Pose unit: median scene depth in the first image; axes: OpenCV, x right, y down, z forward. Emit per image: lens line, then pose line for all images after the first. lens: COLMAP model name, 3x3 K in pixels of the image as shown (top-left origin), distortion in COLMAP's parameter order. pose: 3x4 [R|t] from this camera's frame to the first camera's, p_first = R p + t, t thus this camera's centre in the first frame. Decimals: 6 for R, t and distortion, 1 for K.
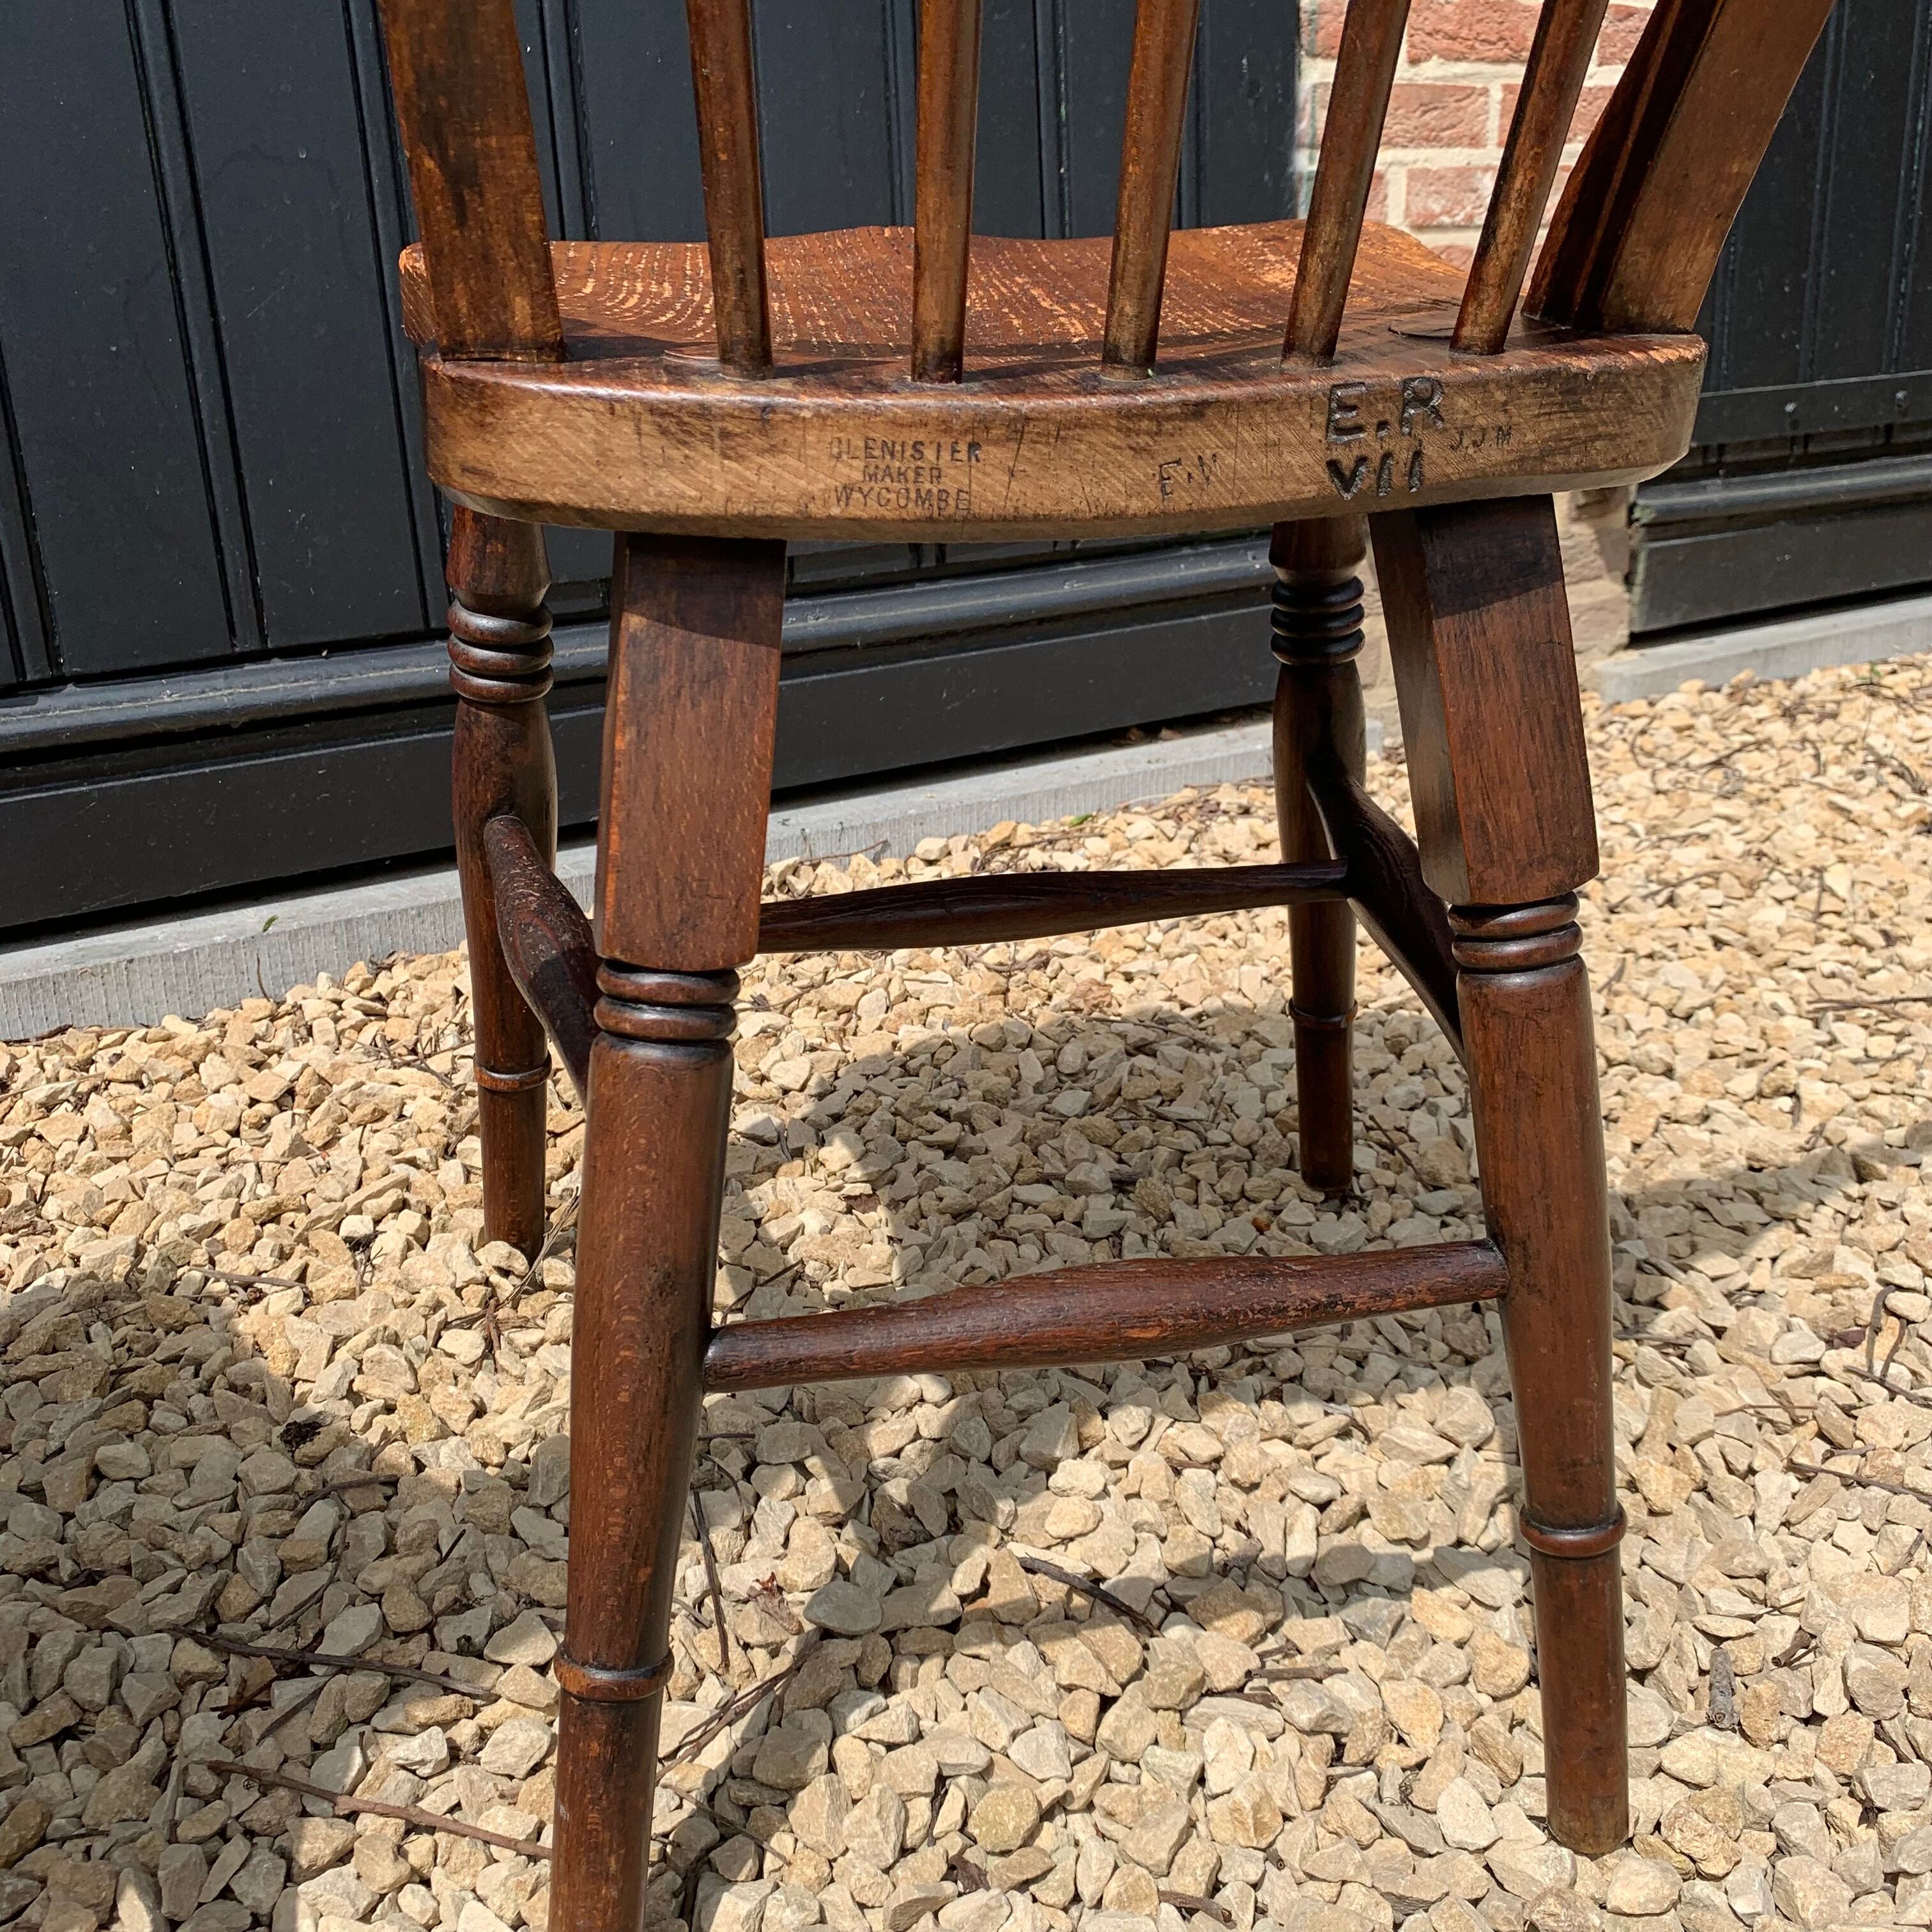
lens RADIAL K [[1988.2, 0, 982.1], [0, 1988.2, 947.0], [0, 0, 1]] dist [0.014472, -0.031926]
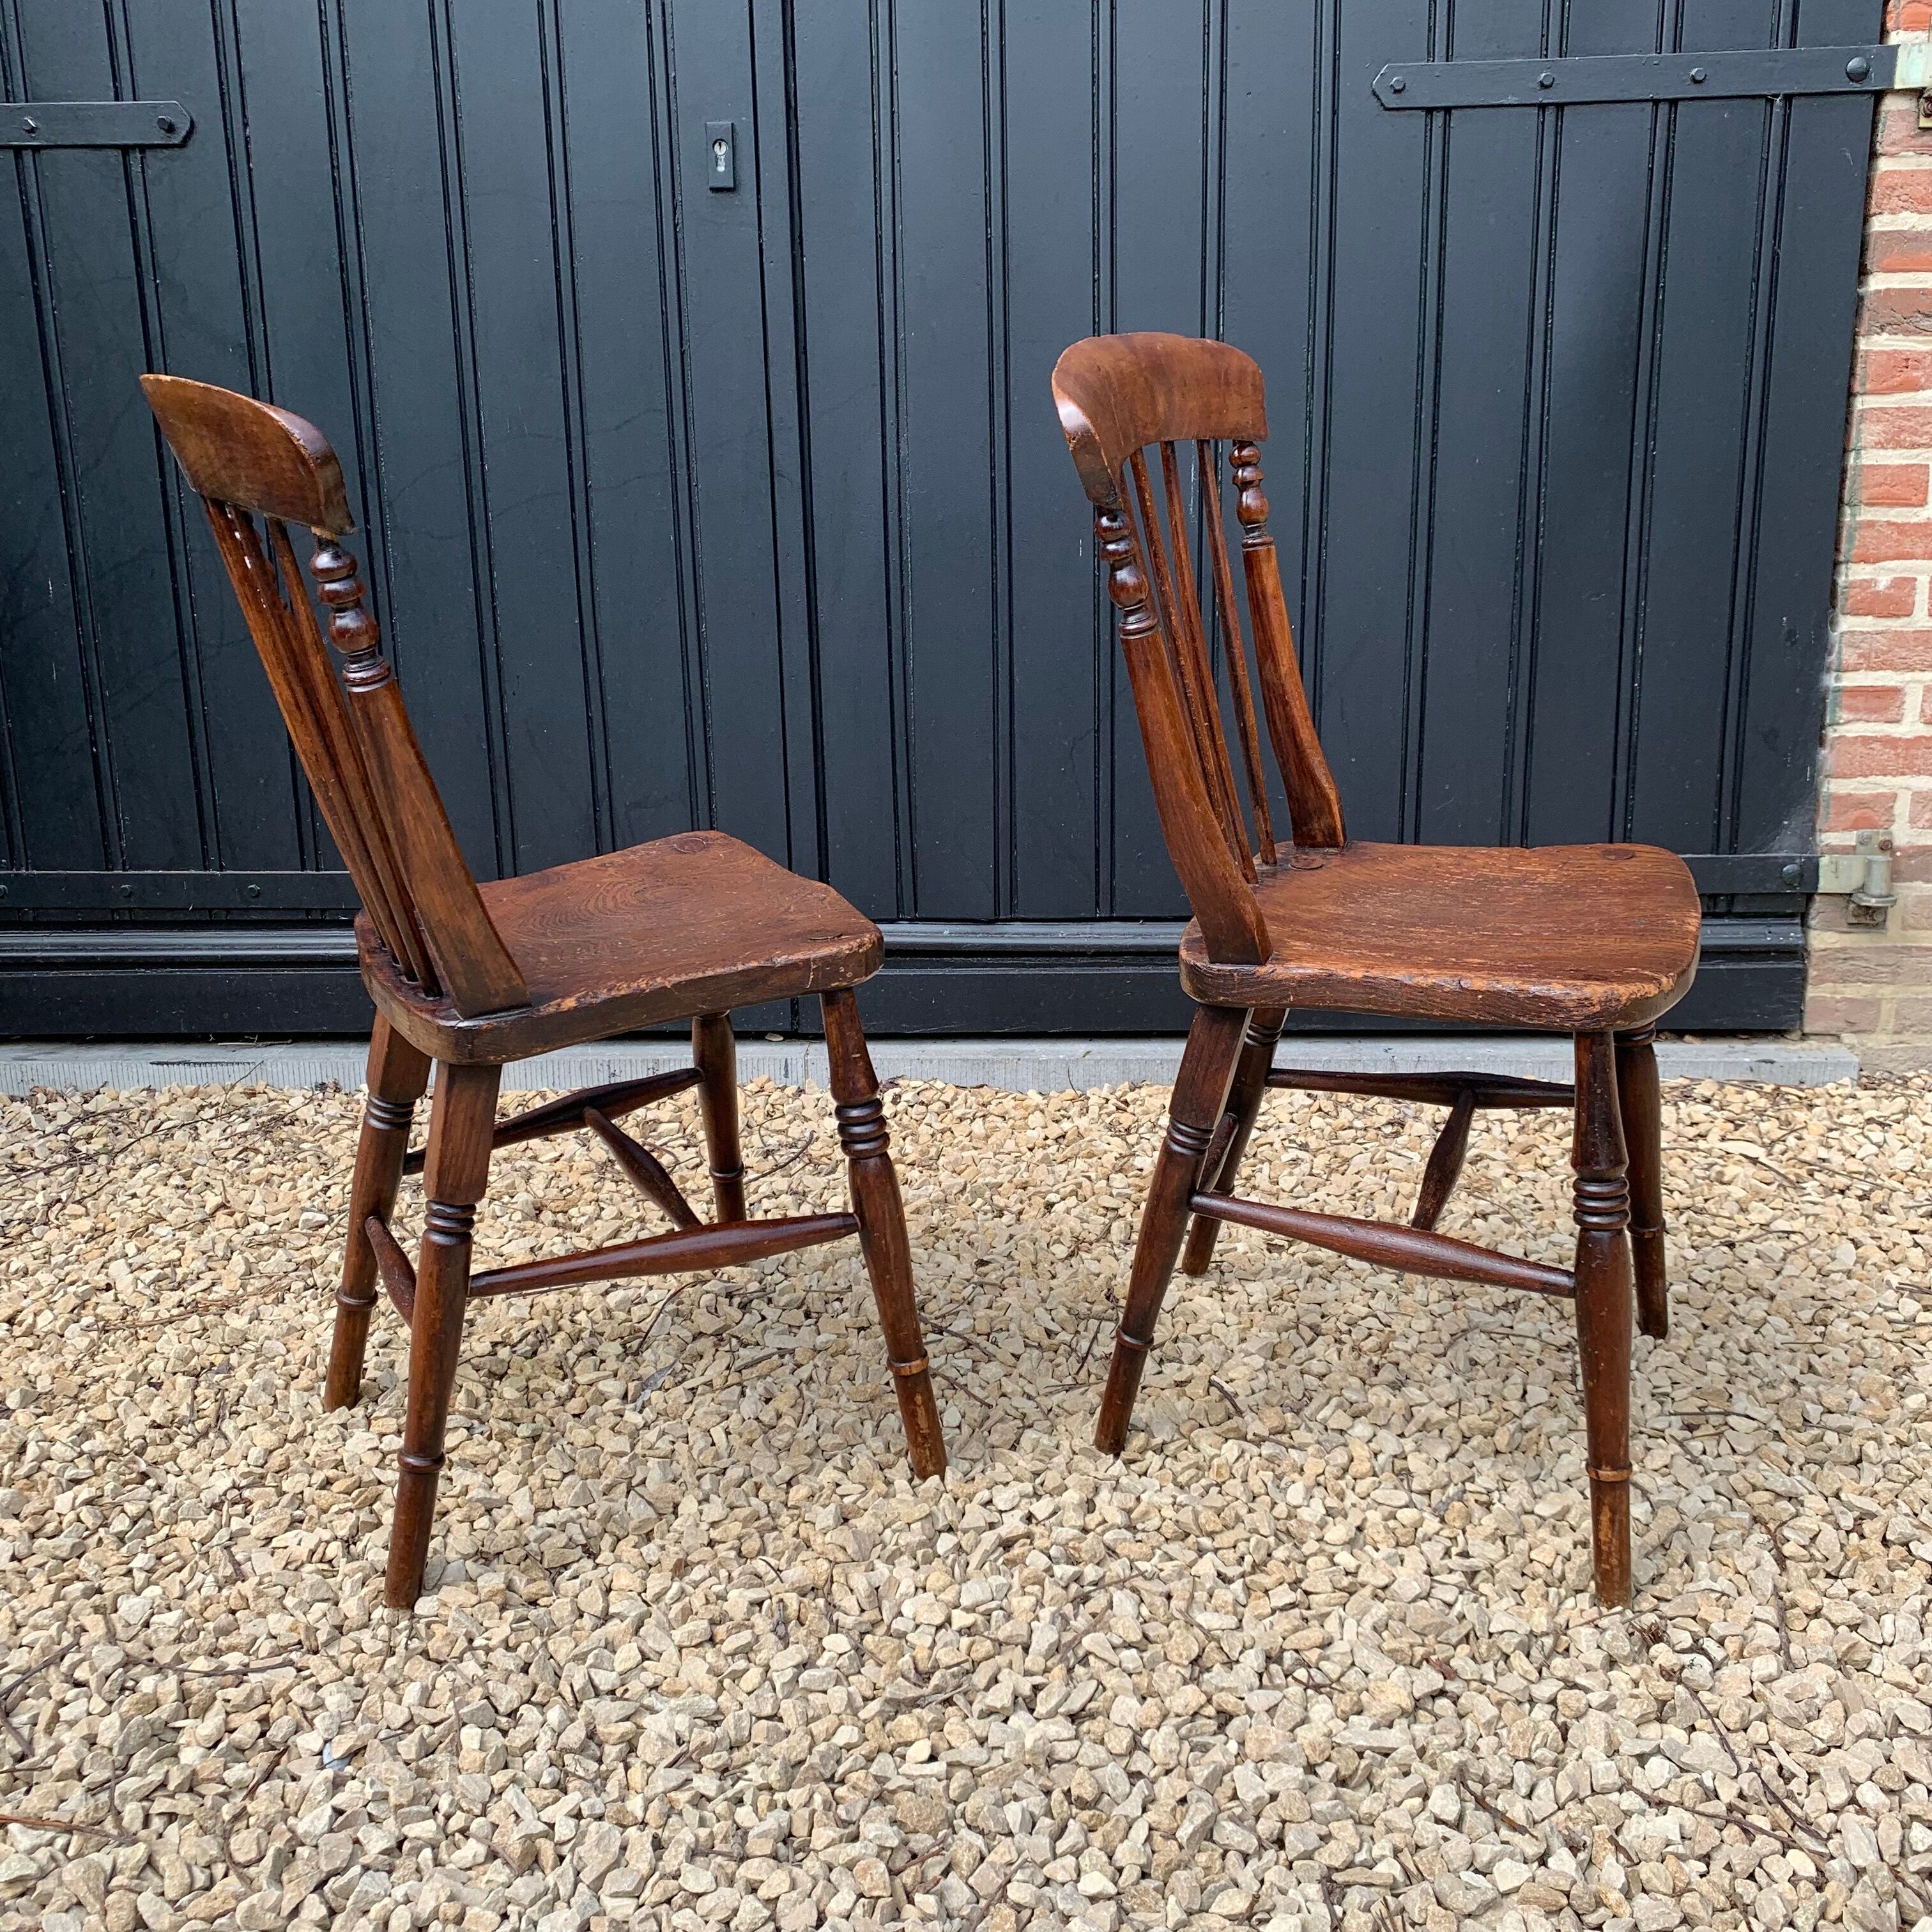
lens RADIAL K [[1988.2, 0, 982.1], [0, 1988.2, 947.0], [0, 0, 1]] dist [0.014472, -0.031926]
pose [[0.829754, 0.158438, -0.535169, 0.797104], [-0.195892, 0.980533, -0.013433, -0.090204], [0.522622, 0.115981, 0.844638, -0.973405]]
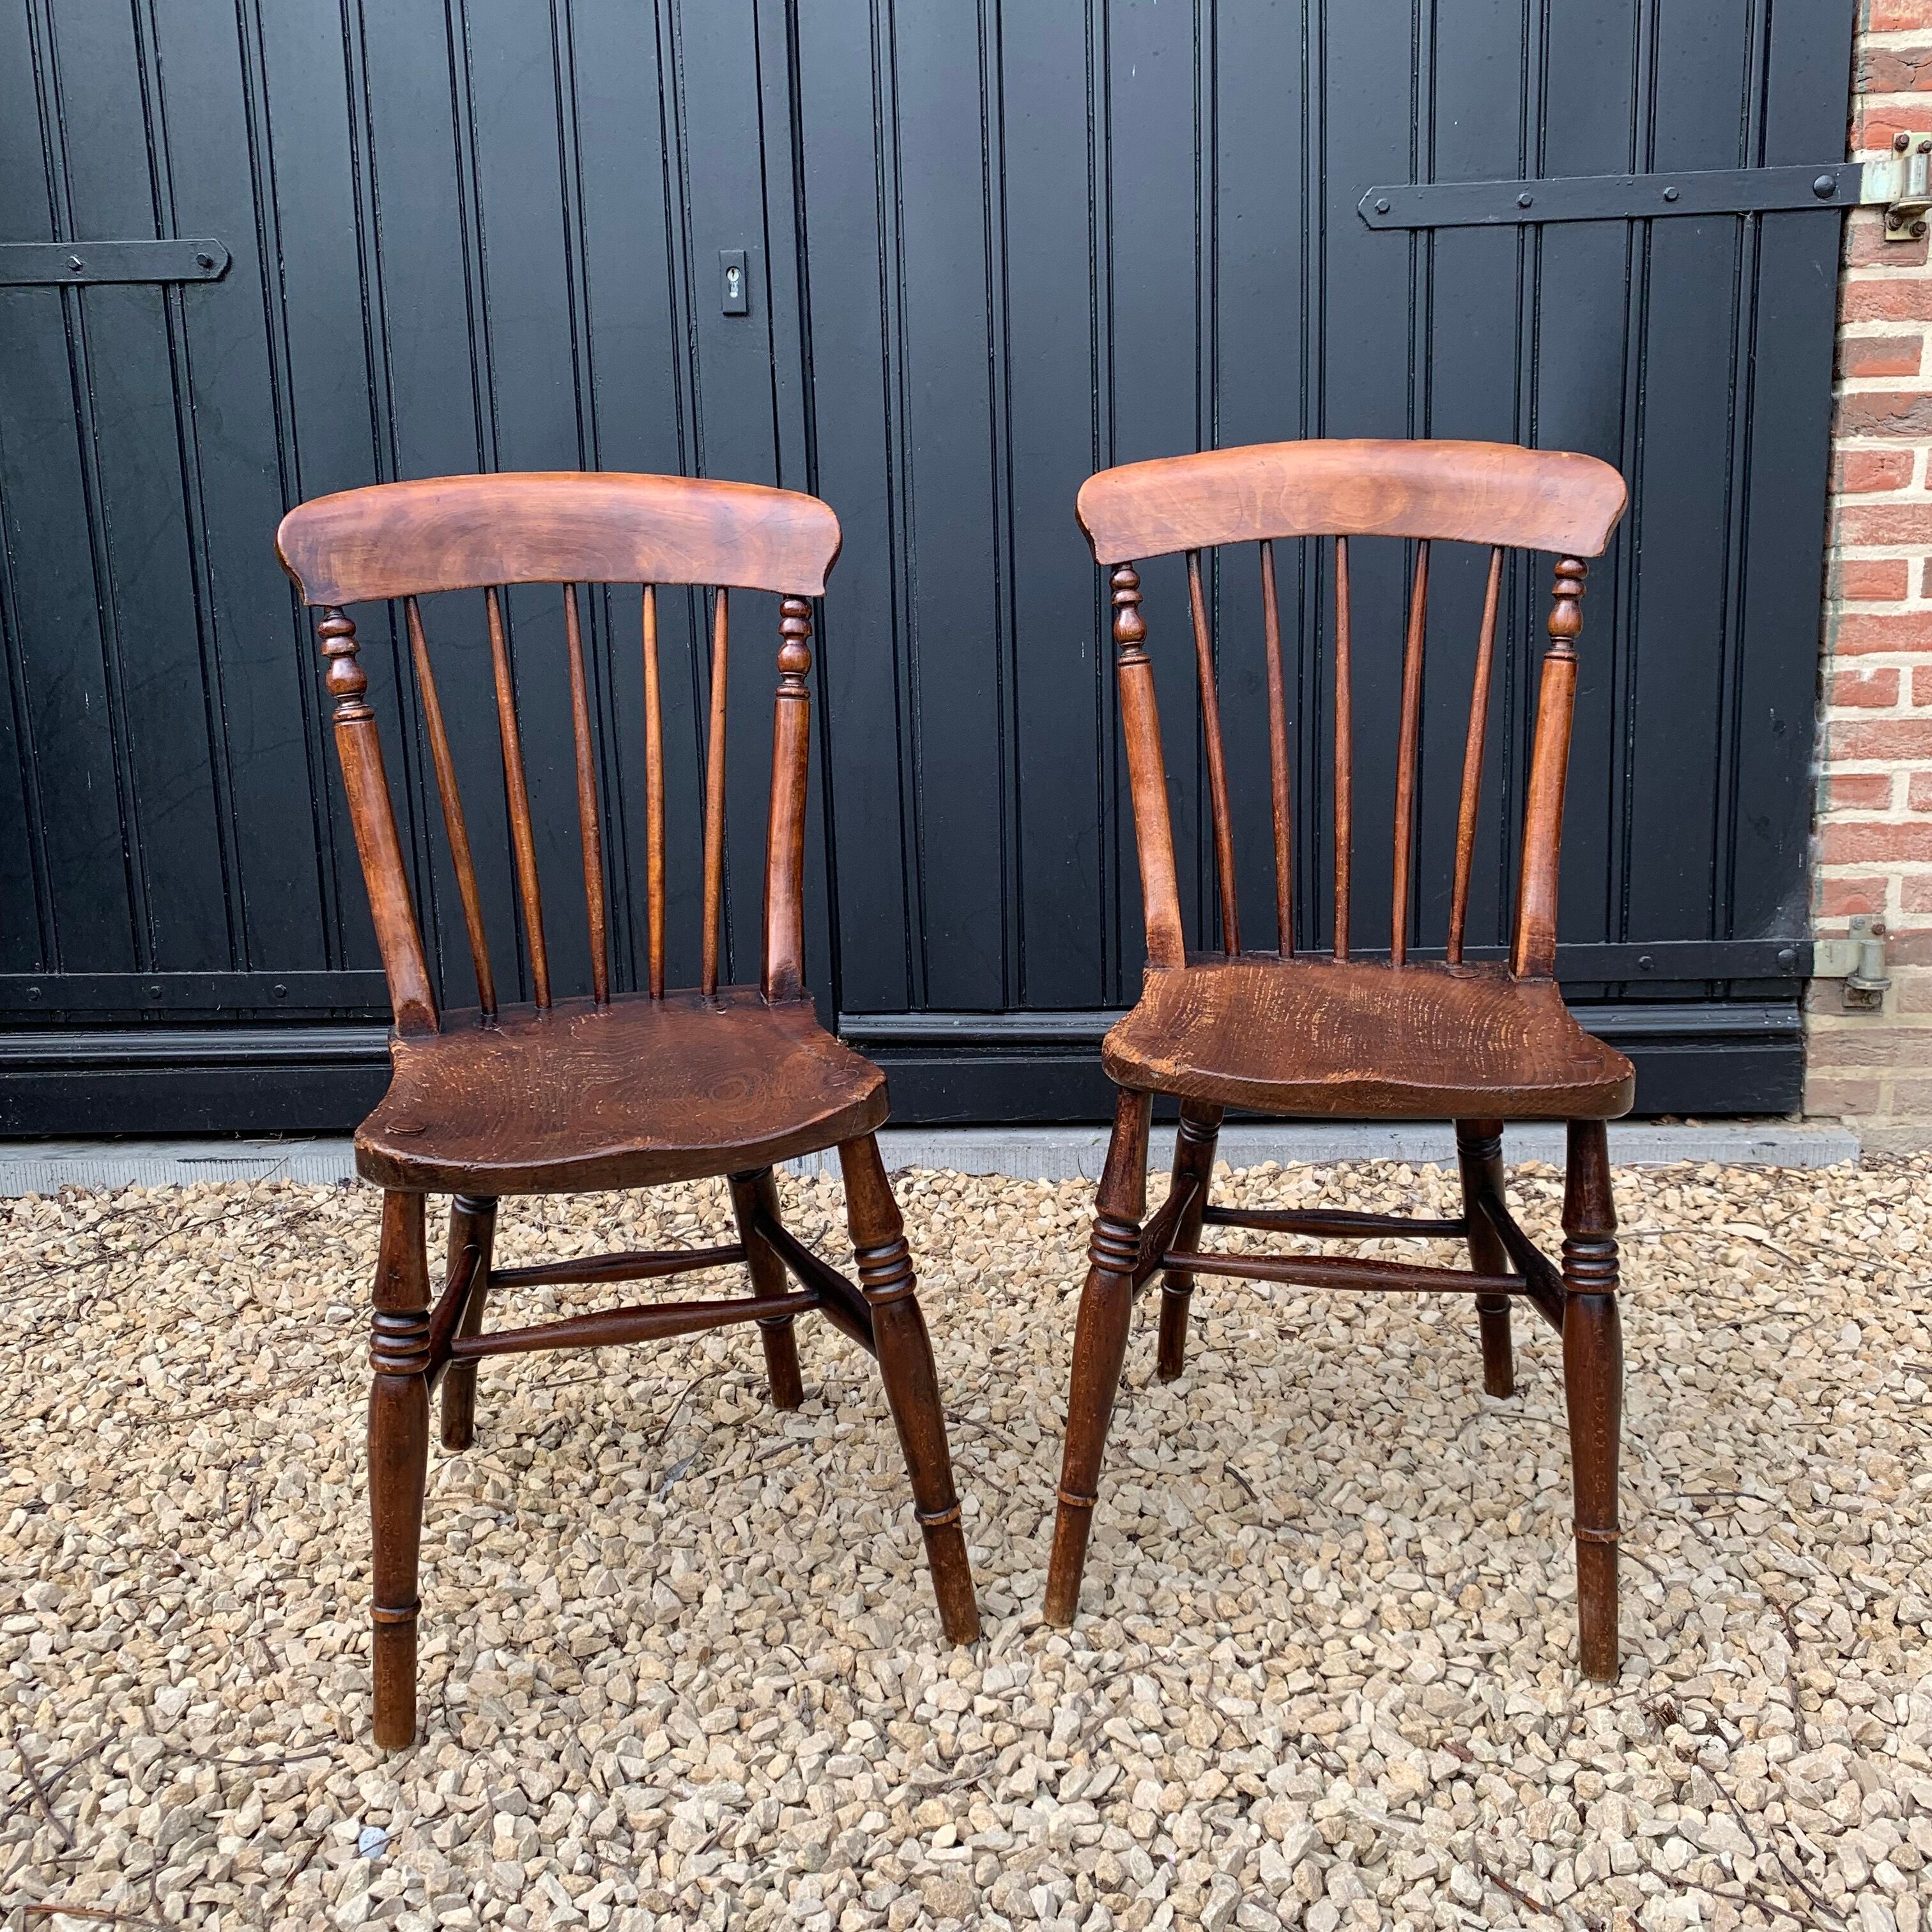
lens RADIAL K [[1993.3, 0, 961.6], [0, 1993.3, 926.4], [0, 0, 1]] dist [-0.009972, 0.021873]
pose [[0.825248, 0.120355, -0.551798, 0.817165], [-0.186080, 0.980418, -0.064450, -0.093199], [0.533236, 0.155866, 0.831484, -1.026899]]
